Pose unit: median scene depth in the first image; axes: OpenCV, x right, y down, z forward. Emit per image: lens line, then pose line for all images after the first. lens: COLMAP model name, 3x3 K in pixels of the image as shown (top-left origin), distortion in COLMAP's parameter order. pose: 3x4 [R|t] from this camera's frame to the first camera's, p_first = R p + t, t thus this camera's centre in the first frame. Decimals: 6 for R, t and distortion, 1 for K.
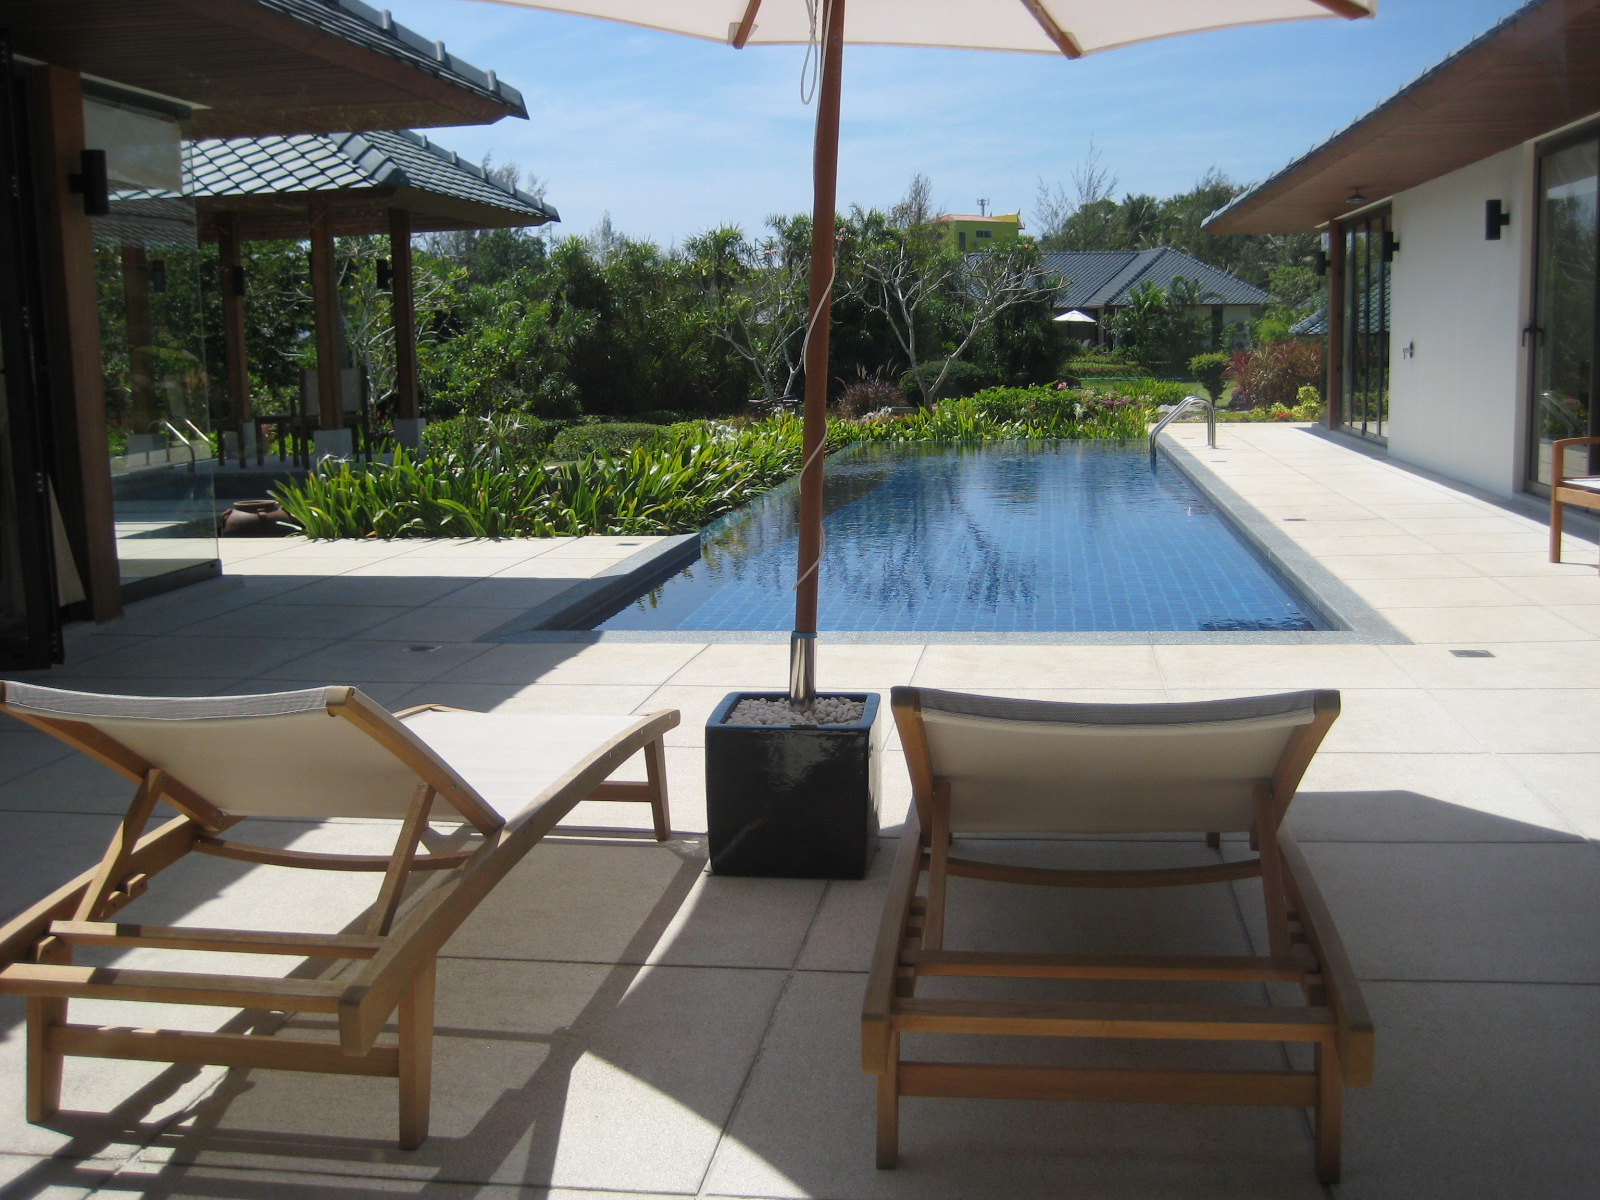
lens RADIAL K [[1693.3, 0, 800.0], [0, 1693.3, 600.0], [0, 0, 1]] dist [-0.113984, 0.017356]
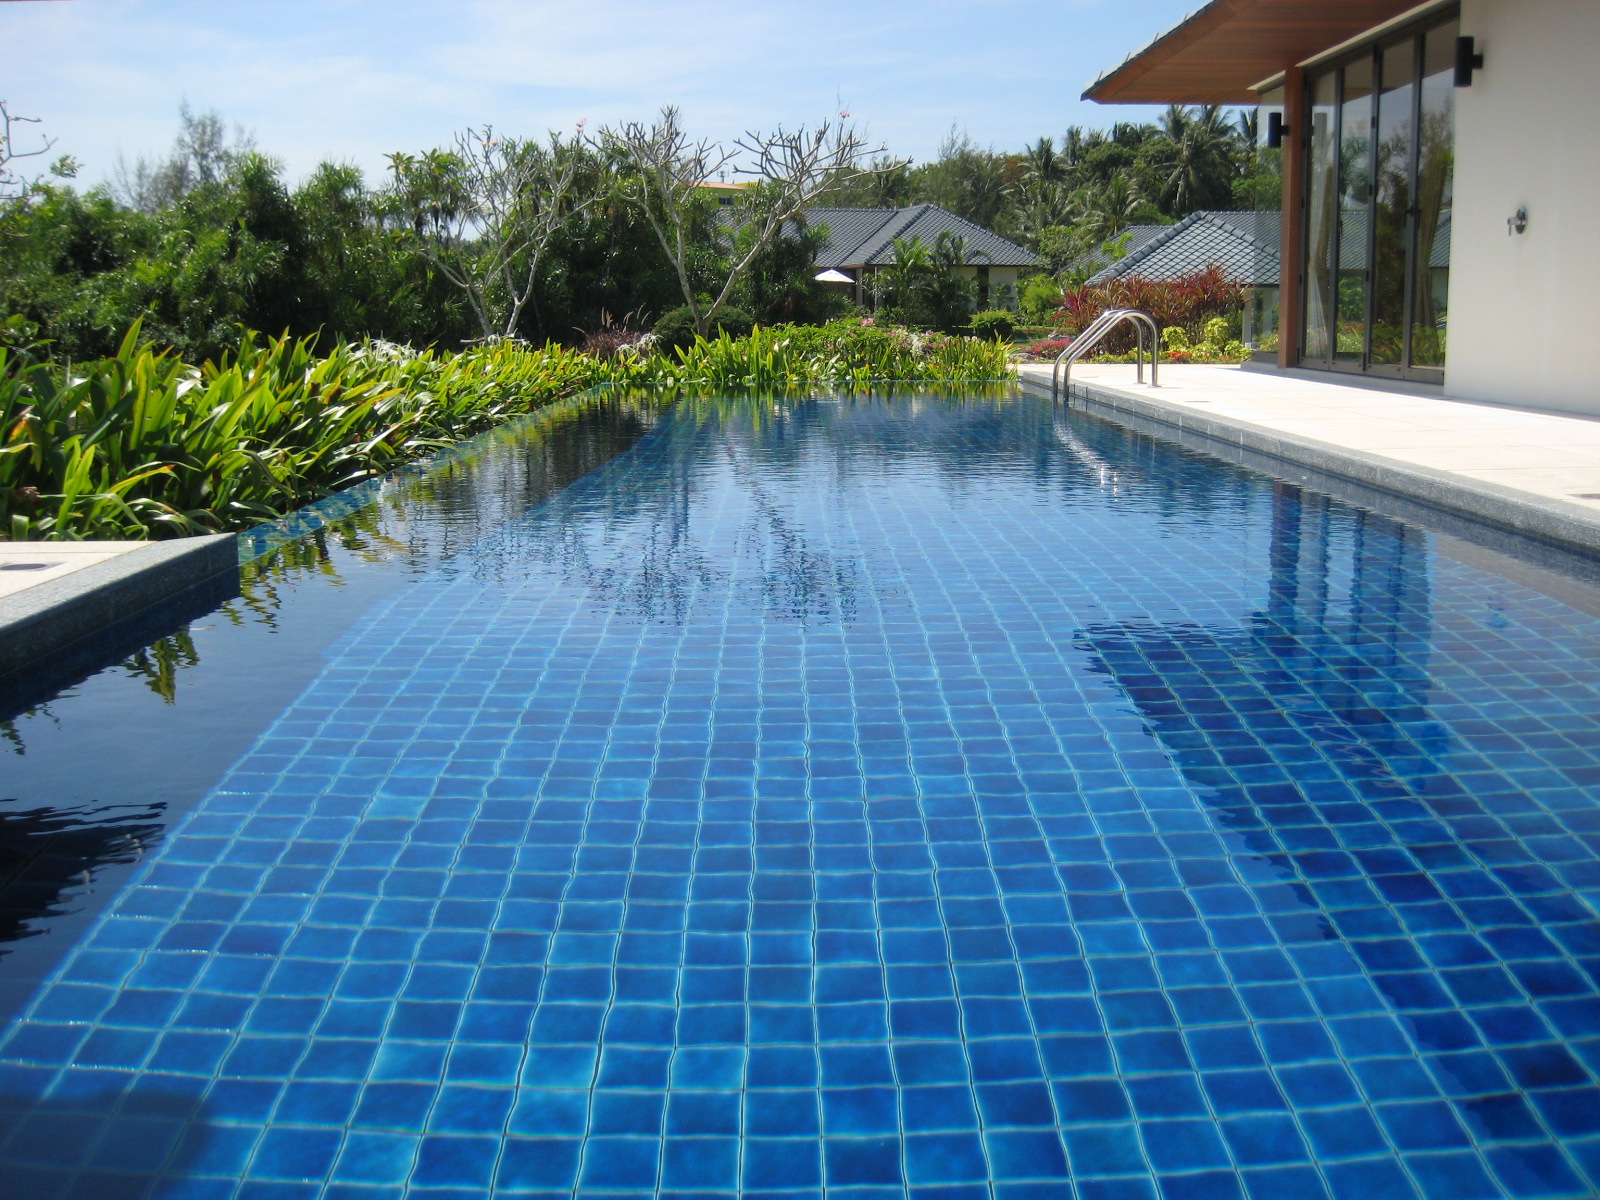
lens RADIAL K [[1693.3, 0, 800.0], [0, 1693.3, 600.0], [0, 0, 1]] dist [-0.113984, 0.017356]
pose [[0.988206, -0.010277, 0.152786, 0.002769], [0.008044, 0.999852, 0.015230, -0.007358], [-0.152920, -0.013821, 0.988142, 0.152892]]
